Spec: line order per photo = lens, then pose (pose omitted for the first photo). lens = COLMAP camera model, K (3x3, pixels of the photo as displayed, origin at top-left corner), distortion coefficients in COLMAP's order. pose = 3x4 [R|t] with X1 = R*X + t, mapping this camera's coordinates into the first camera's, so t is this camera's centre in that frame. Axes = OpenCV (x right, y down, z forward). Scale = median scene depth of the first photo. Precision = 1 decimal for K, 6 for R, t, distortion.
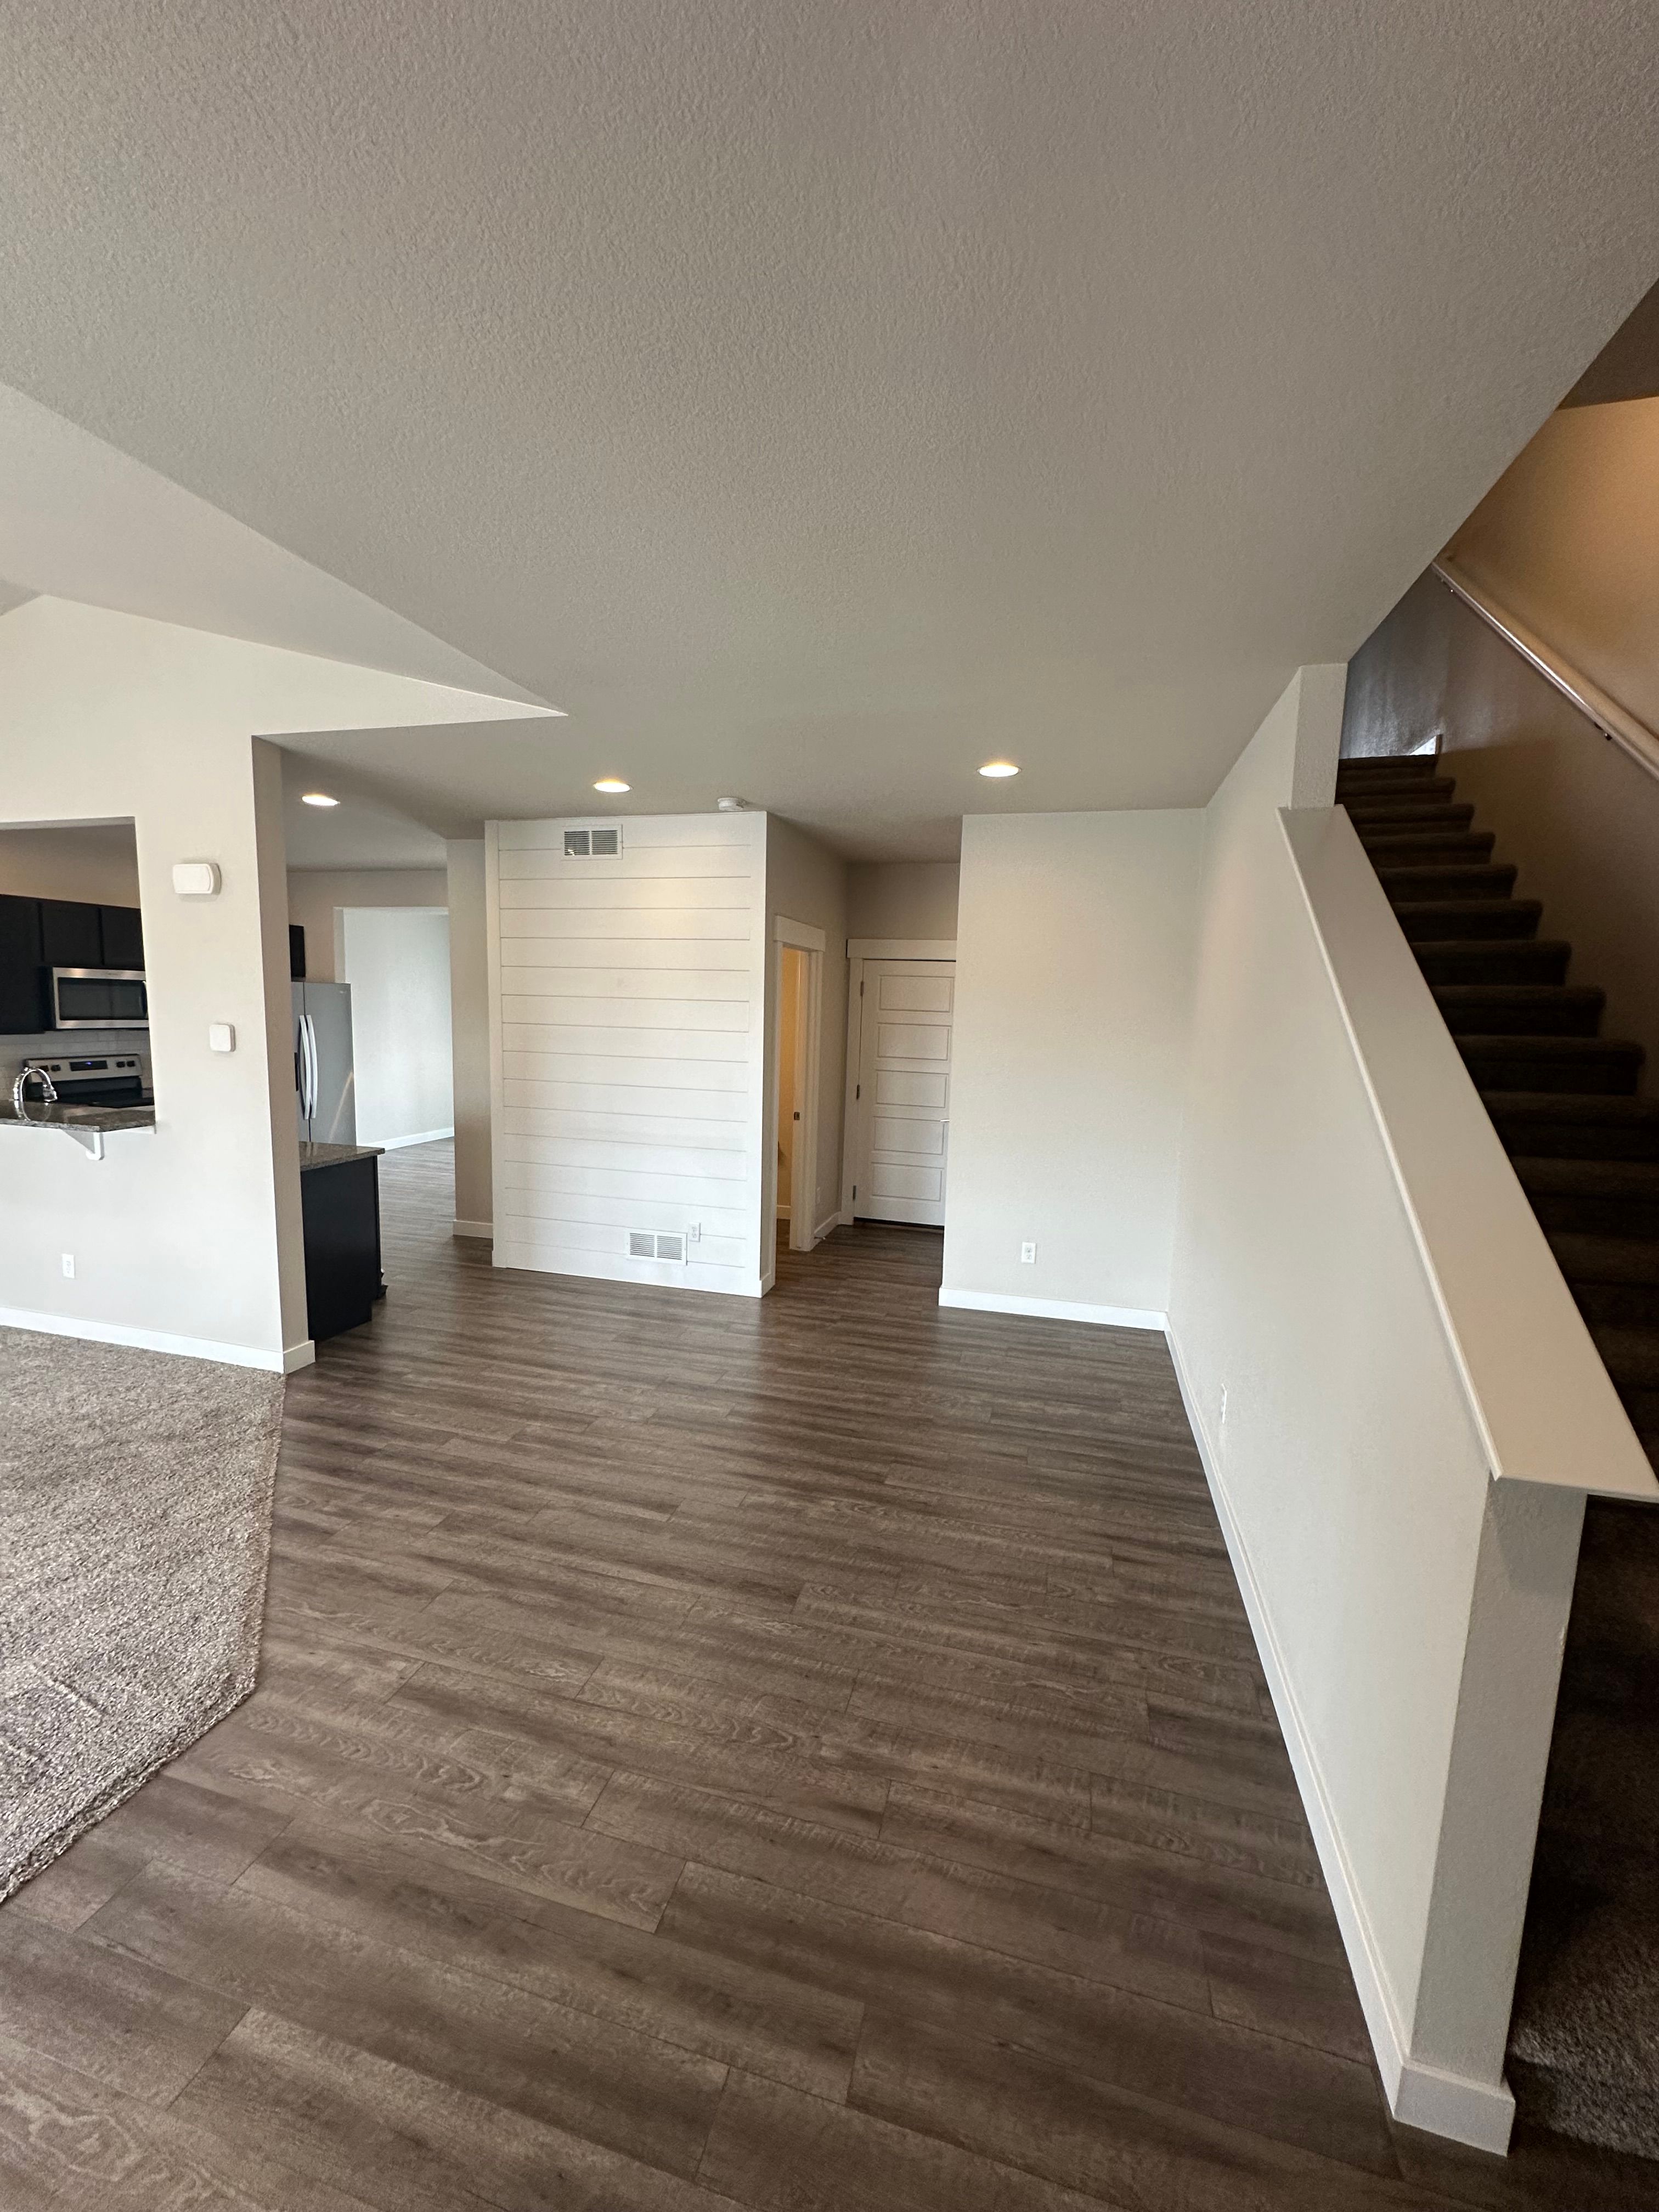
lens RADIAL K [[879.1, 0, 815.7], [0, 879.1, 1116.3], [0, 0, 1]] dist [-0.005327, 0.000742]
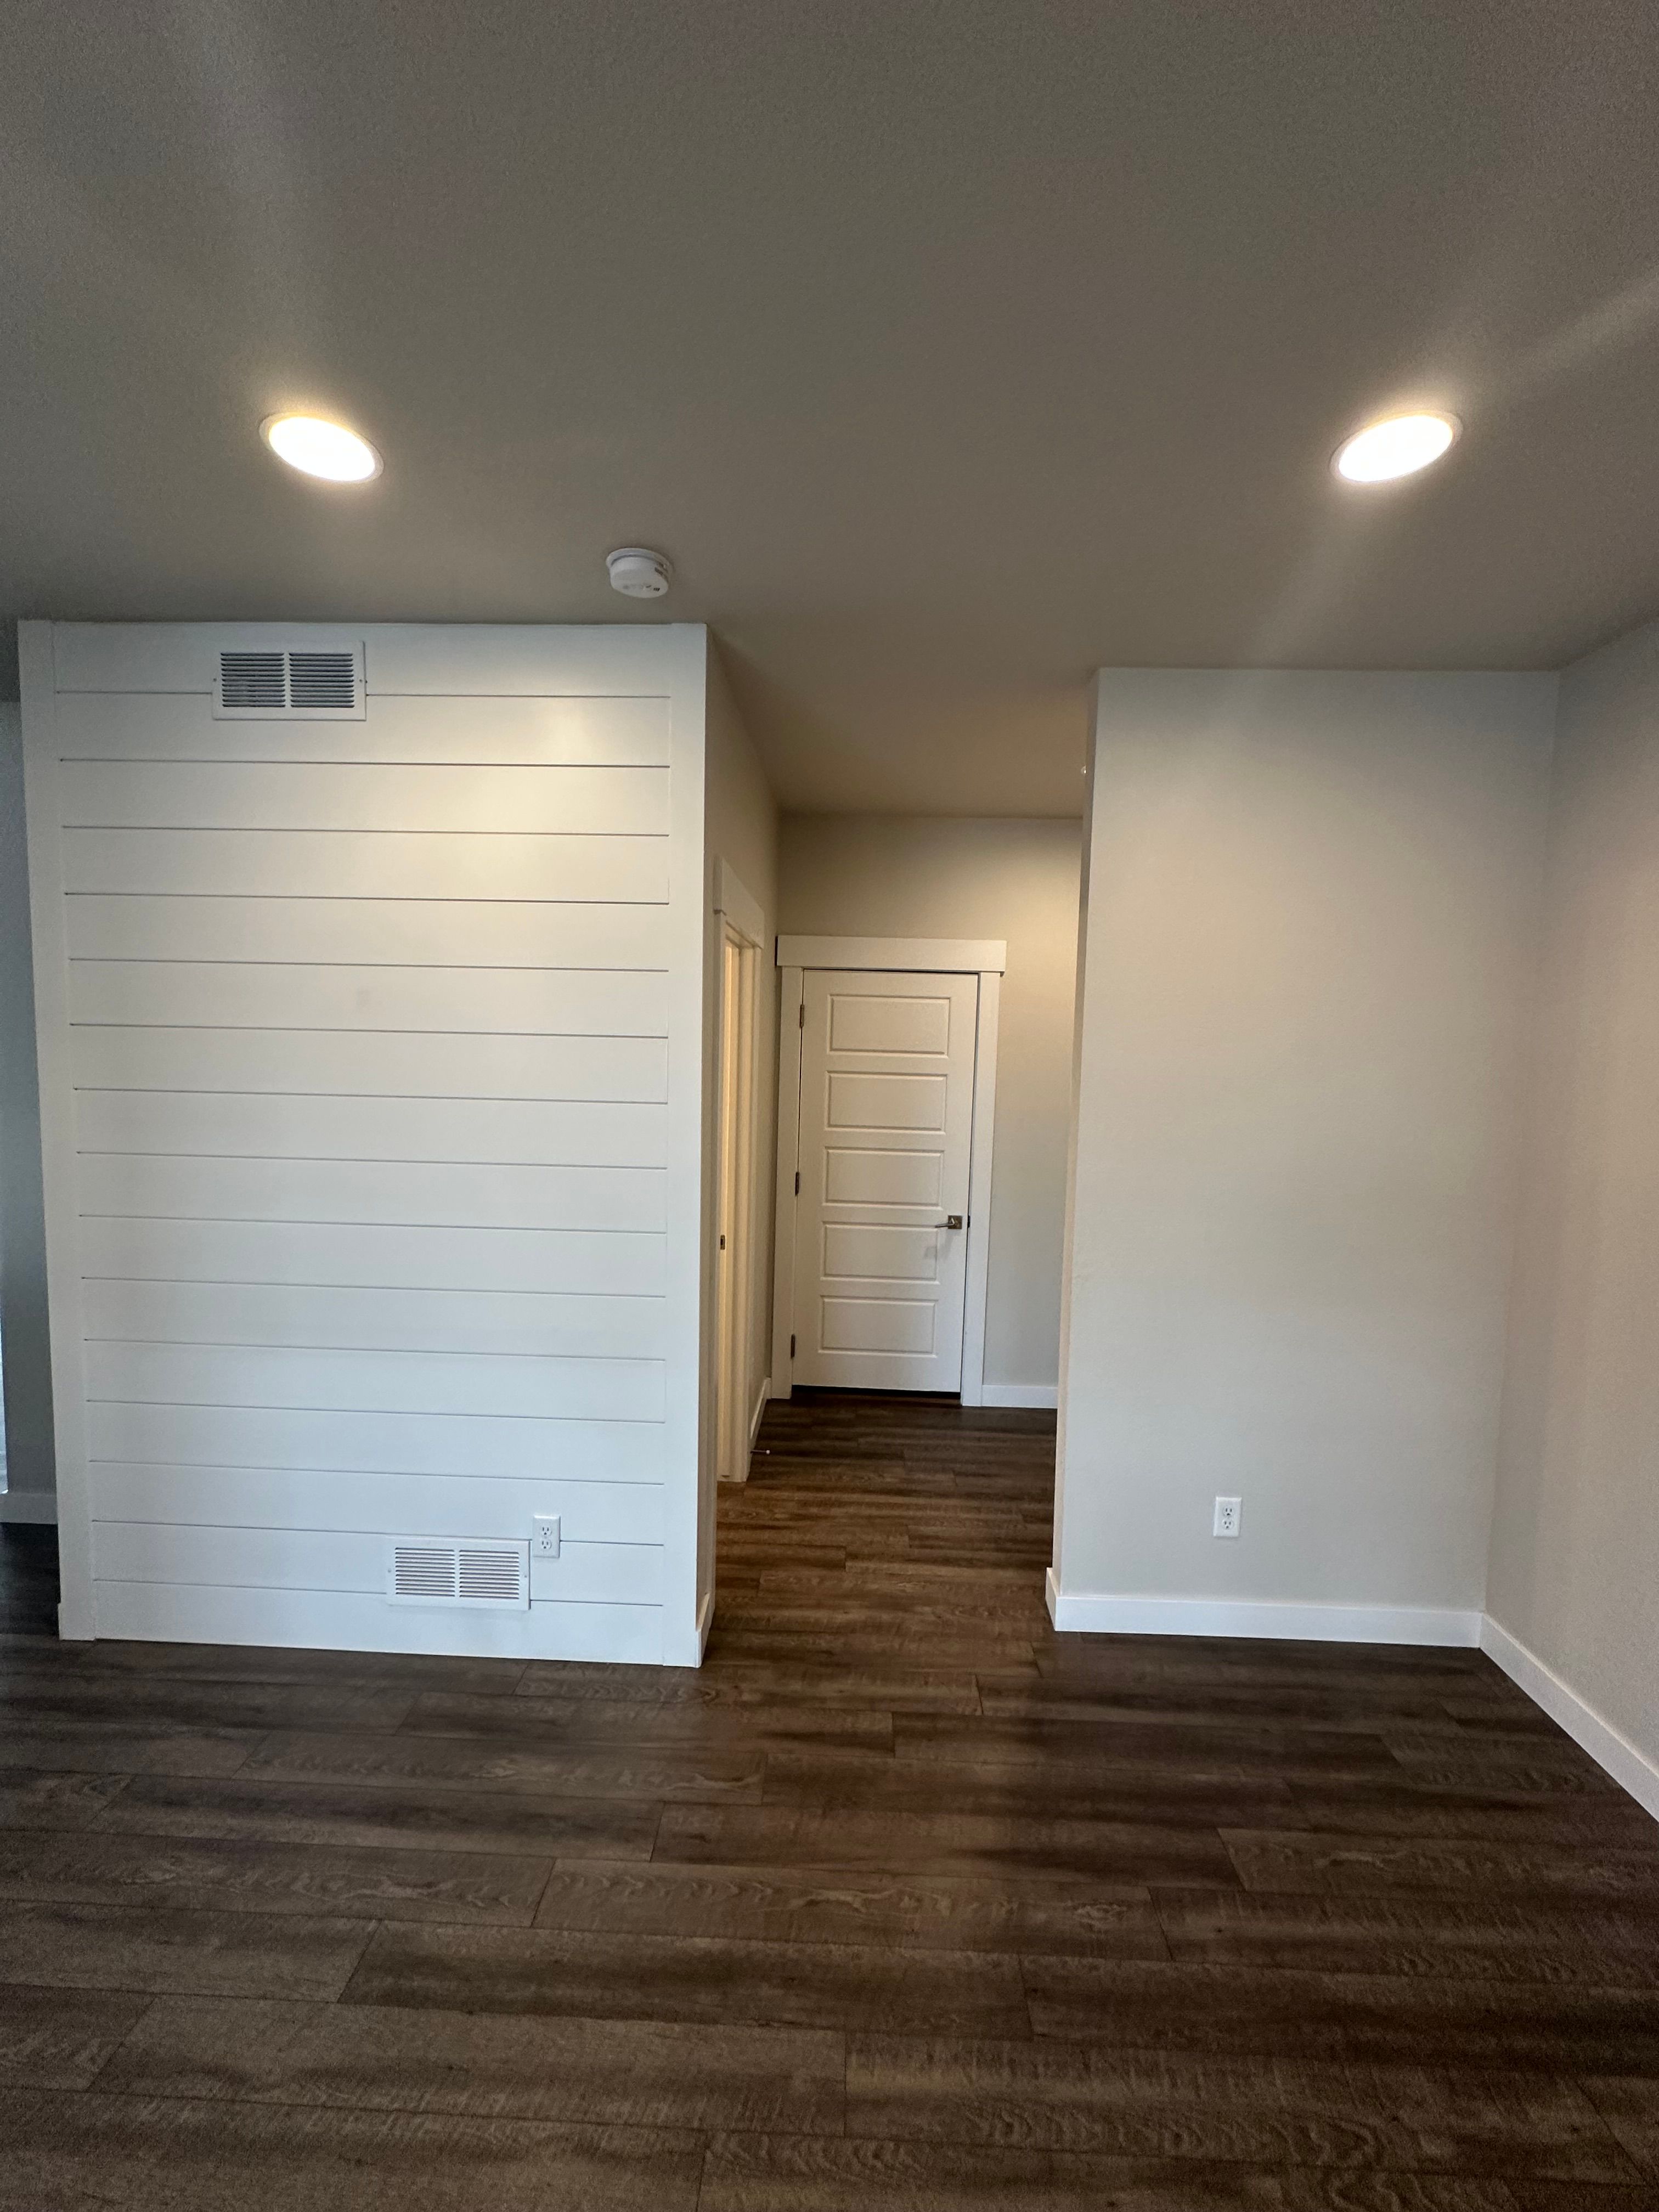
lens RADIAL K [[879.1, 0, 823.8], [0, 879.1, 1106.7], [0, 0, 1]] dist [-0.005327, 0.000742]
pose [[0.971009, -0.021285, 0.238095, -0.110772], [0.032749, 0.998481, -0.044298, -0.074549], [-0.236791, 0.050811, 0.970231, 0.552942]]
